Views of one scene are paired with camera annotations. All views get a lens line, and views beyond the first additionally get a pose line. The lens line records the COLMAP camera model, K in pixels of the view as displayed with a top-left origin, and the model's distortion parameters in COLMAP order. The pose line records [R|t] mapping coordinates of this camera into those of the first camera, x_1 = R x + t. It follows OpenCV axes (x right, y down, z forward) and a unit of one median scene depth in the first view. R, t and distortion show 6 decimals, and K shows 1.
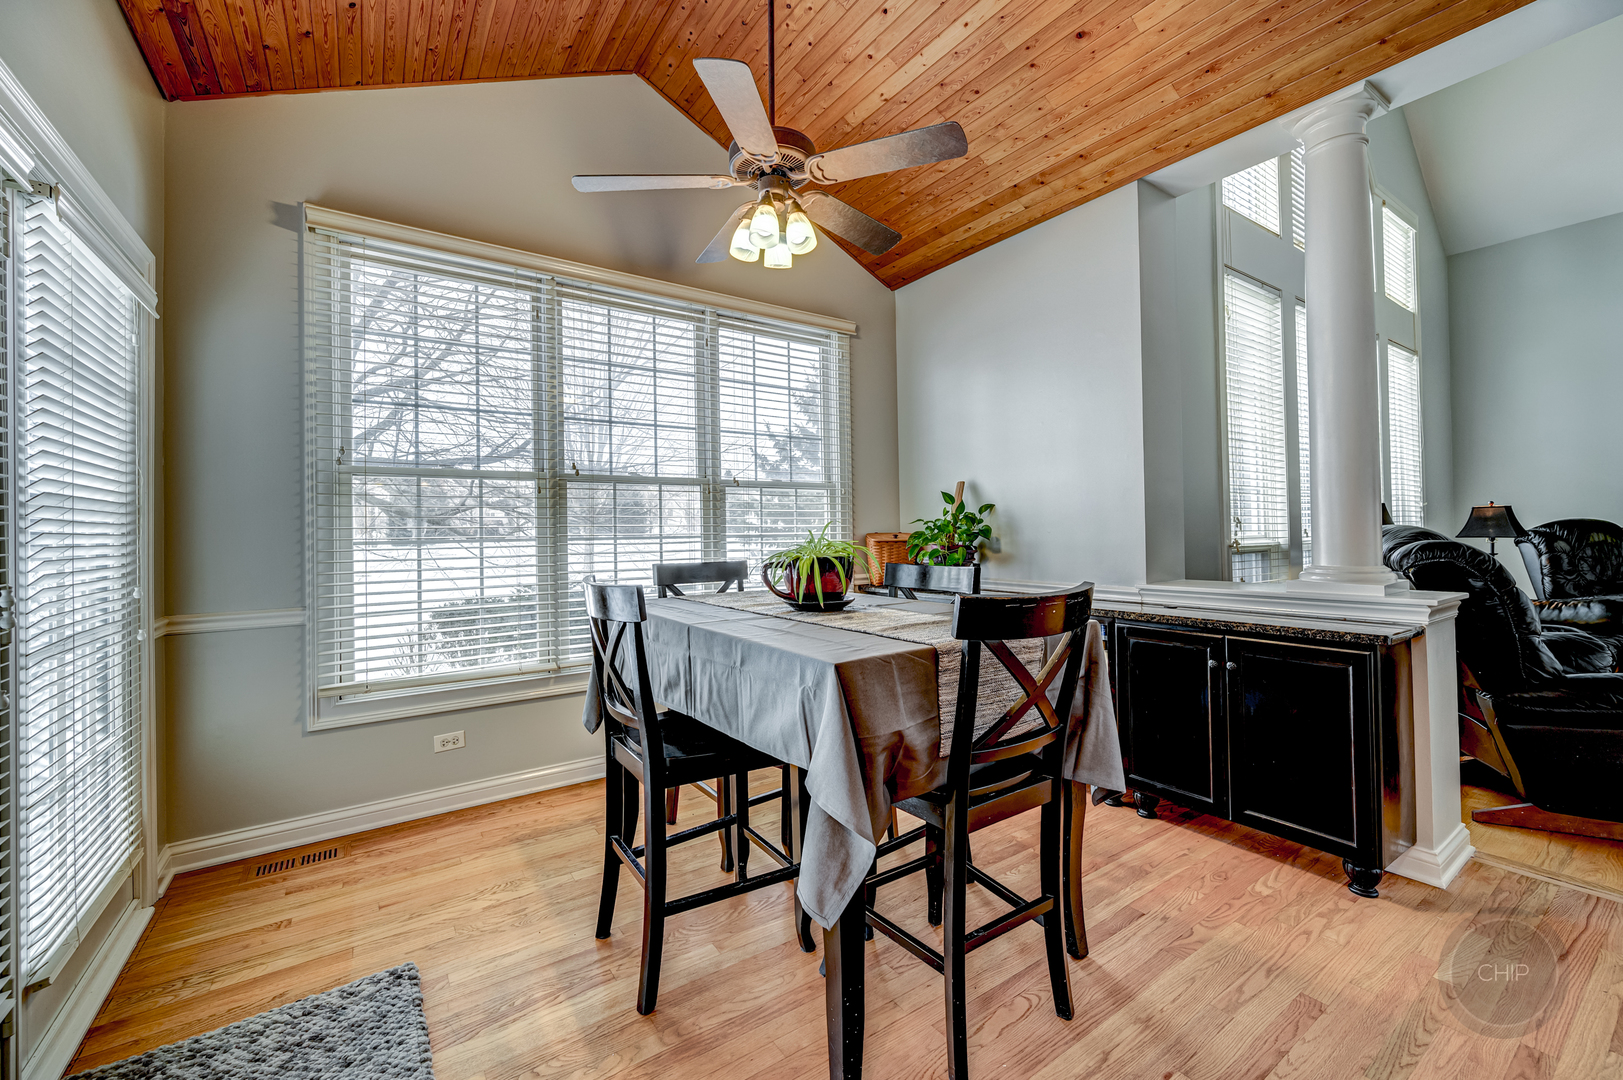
lens RADIAL K [[660.1, 0, 804.5], [0, 660.1, 517.6], [0, 0, 1]] dist [0.001502, -0.000607]
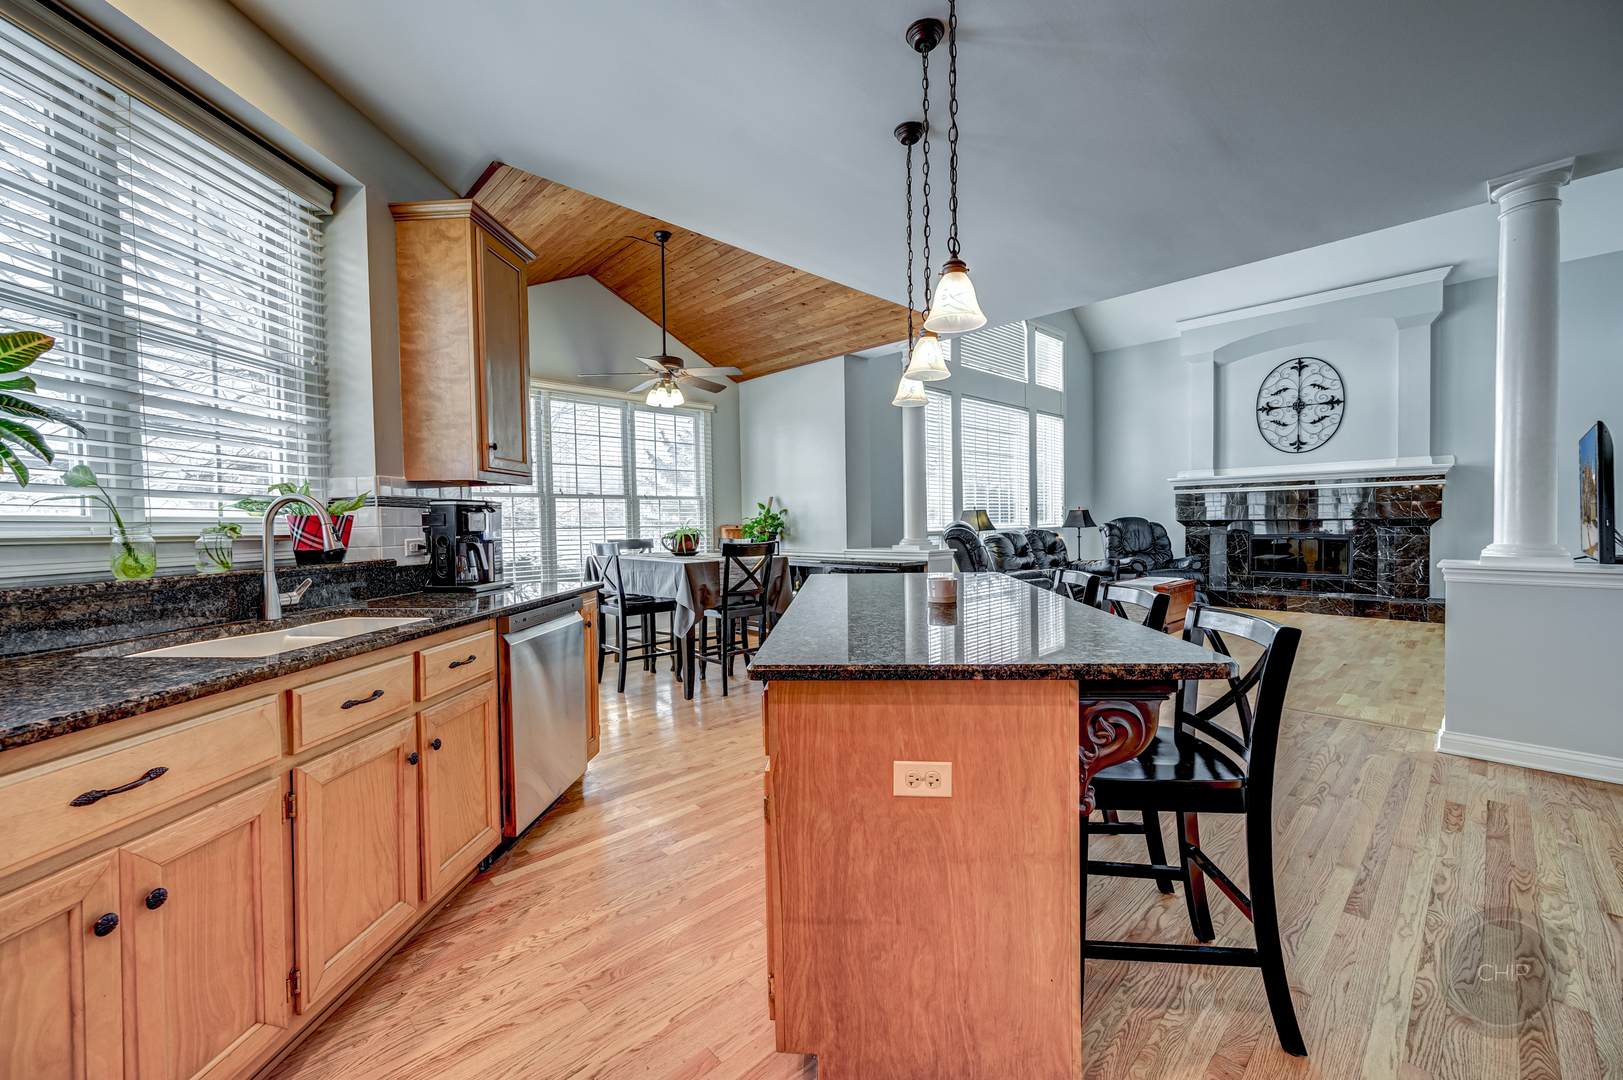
lens RADIAL K [[660.1, 0, 799.1], [0, 660.1, 534.9], [0, 0, 1]] dist [0.001502, -0.000607]
pose [[0.989174, -0.002763, 0.146719, 0.053998], [-0.002471, 0.999367, 0.035483, -0.017807], [-0.146724, -0.035461, 0.988542, -0.980007]]
